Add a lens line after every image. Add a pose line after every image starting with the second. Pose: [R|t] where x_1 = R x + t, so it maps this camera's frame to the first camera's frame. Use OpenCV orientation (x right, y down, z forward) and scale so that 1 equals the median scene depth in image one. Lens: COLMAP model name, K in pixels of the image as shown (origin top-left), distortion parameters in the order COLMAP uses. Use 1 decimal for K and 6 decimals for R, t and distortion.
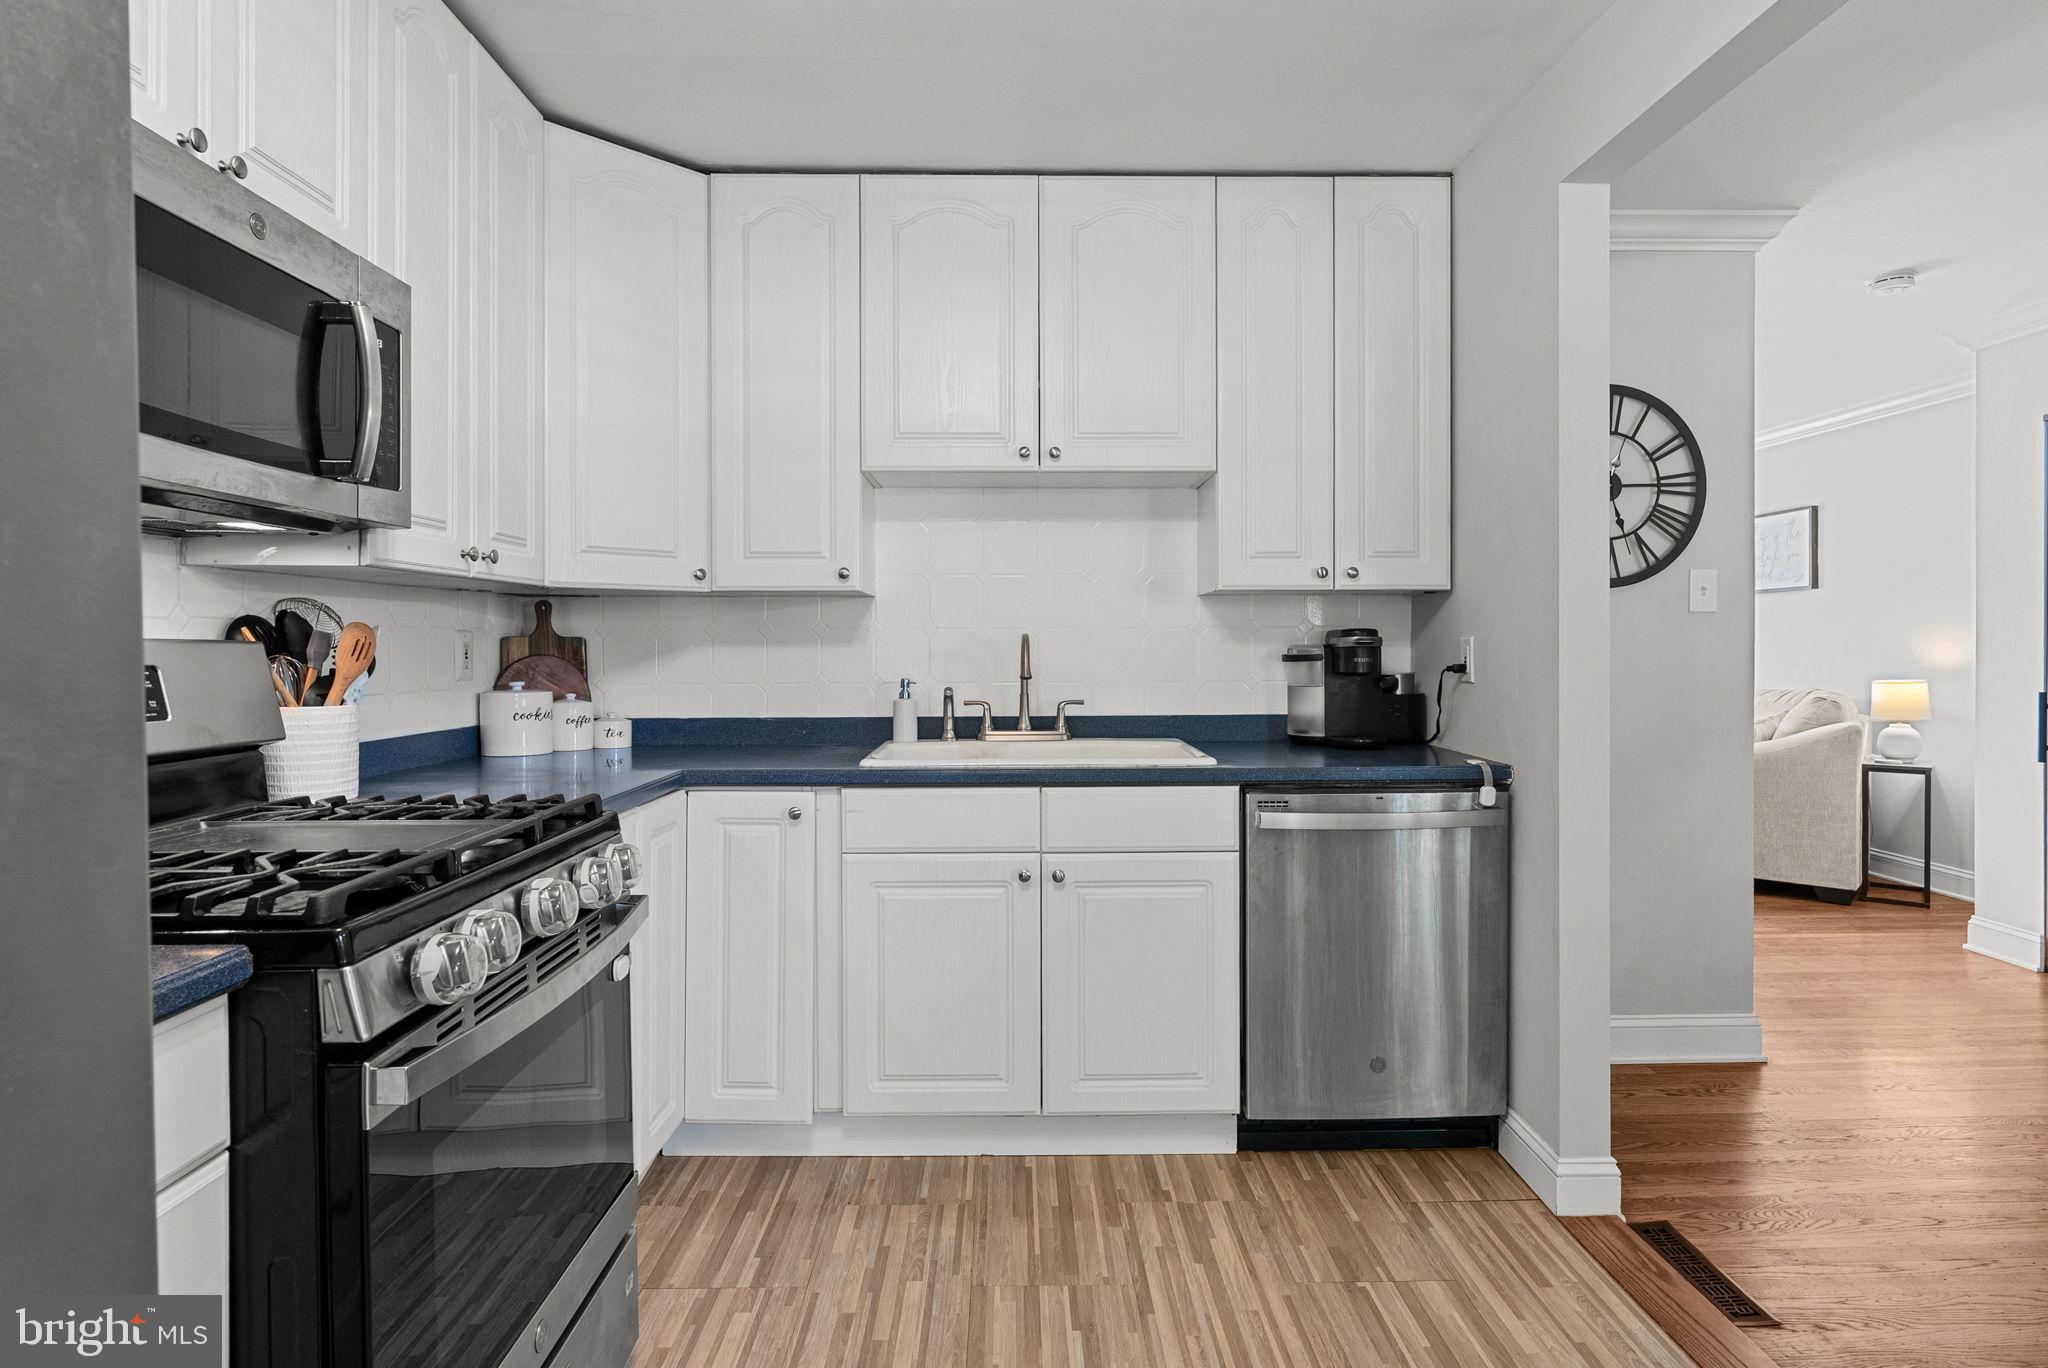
lens RADIAL K [[1098.0, 0, 1038.7], [0, 1098.0, 651.6], [0, 0, 1]] dist [-0.007265, 0.001717]
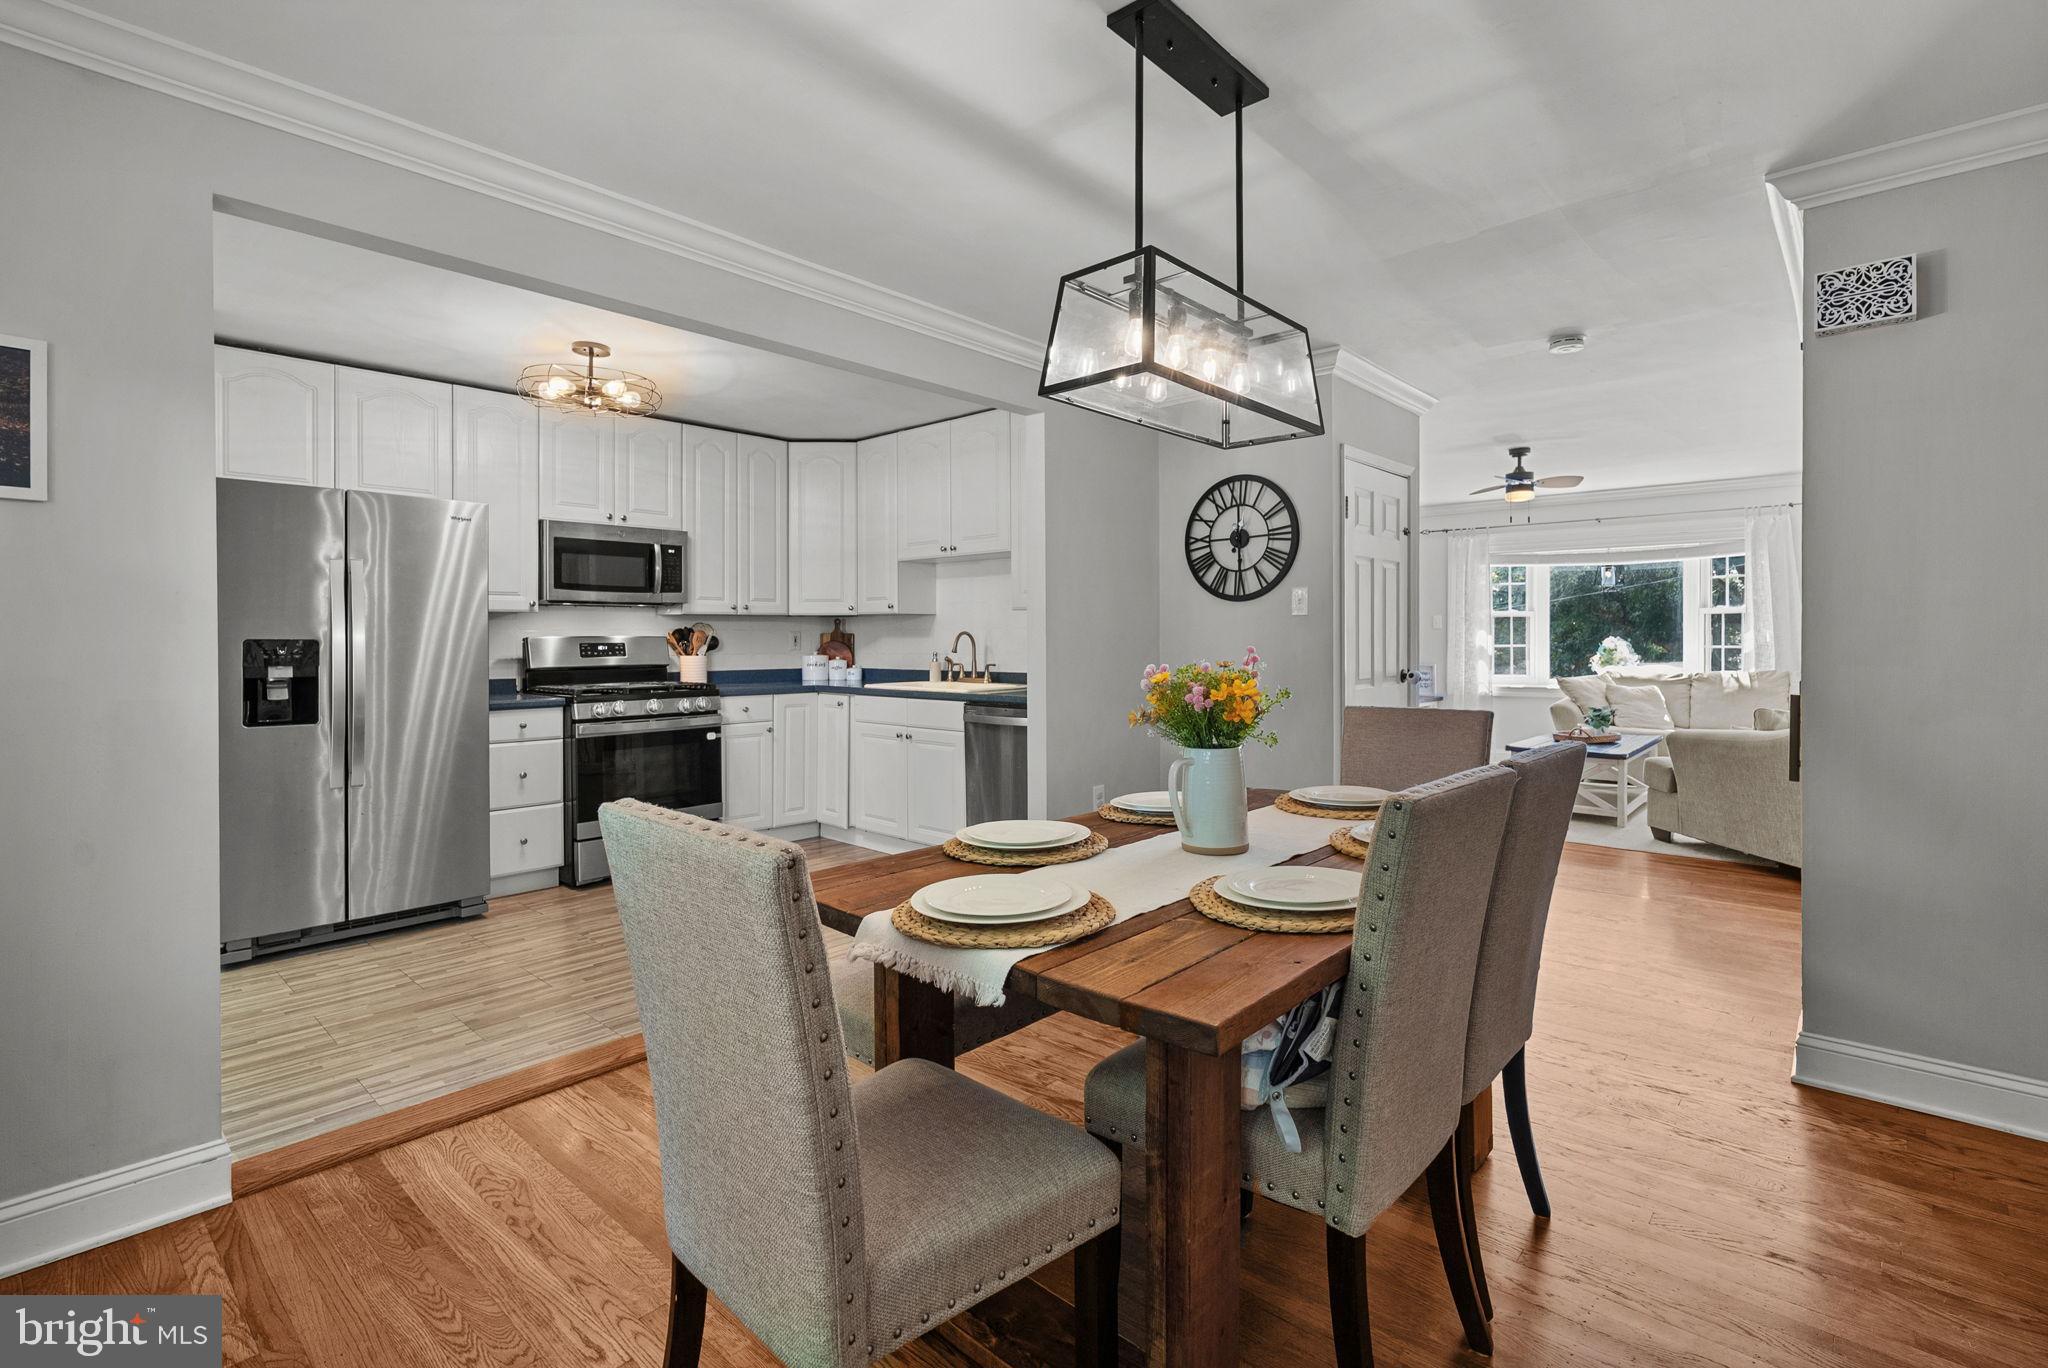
lens RADIAL K [[937.8, 0, 1033.9], [0, 937.8, 641.2], [0, 0, 1]] dist [-0.013038, 0.004888]
pose [[0.724608, 0.003766, -0.689151, 1.361169], [-0.003115, 0.999993, 0.002190, -0.002338], [0.689154, 0.000560, 0.724615, -0.221608]]
